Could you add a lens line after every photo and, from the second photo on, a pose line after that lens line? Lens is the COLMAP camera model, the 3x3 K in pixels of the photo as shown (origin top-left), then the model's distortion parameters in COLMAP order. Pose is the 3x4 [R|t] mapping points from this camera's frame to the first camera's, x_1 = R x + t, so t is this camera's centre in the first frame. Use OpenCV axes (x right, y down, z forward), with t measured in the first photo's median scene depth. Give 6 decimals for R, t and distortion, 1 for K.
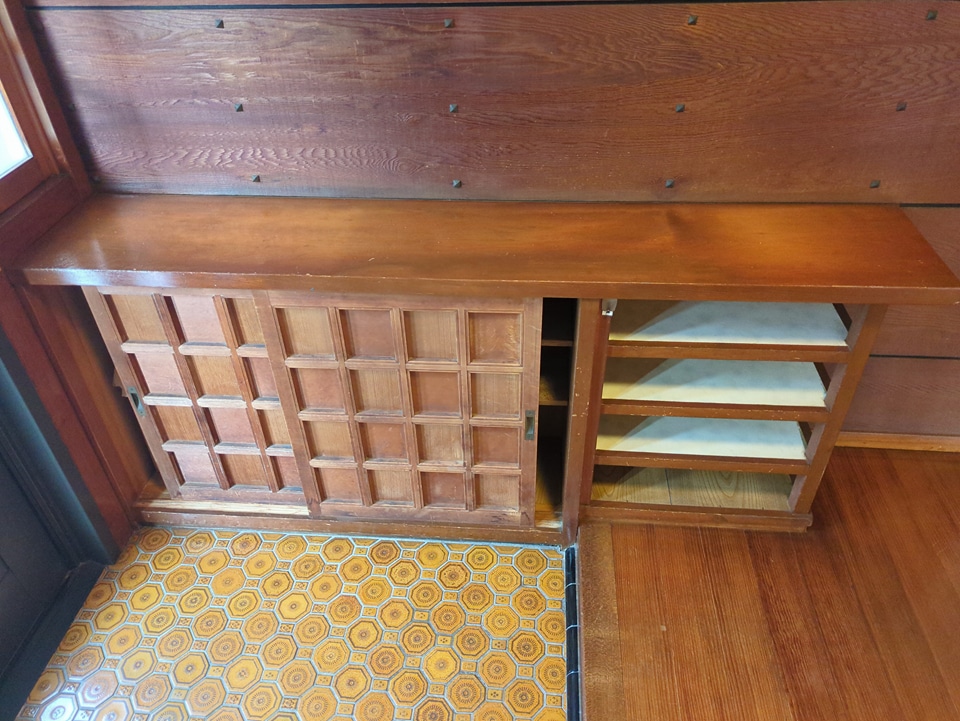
lens RADIAL K [[709.9, 0, 474.0], [0, 709.9, 368.0], [0, 0, 1]] dist [0.014687, 0.001469]
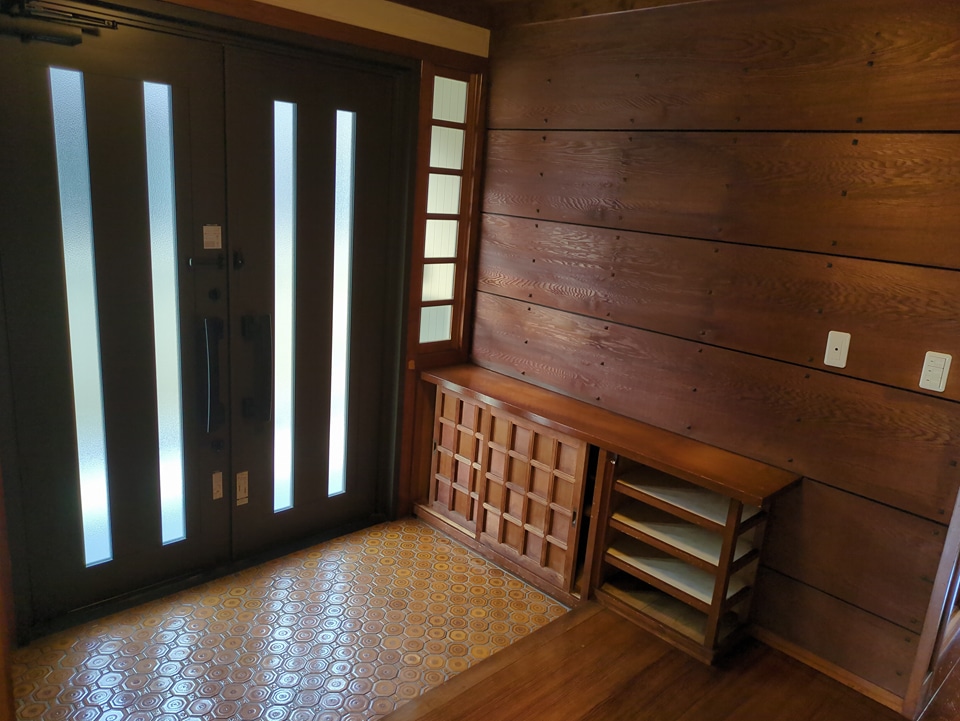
lens RADIAL K [[709.9, 0, 481.1], [0, 709.9, 360.3], [0, 0, 1]] dist [0.014687, 0.001469]
pose [[0.758992, 0.246503, -0.602634, 0.899823], [-0.480578, 0.836561, -0.263079, 0.338264], [0.439290, 0.489287, 0.753407, -0.720940]]
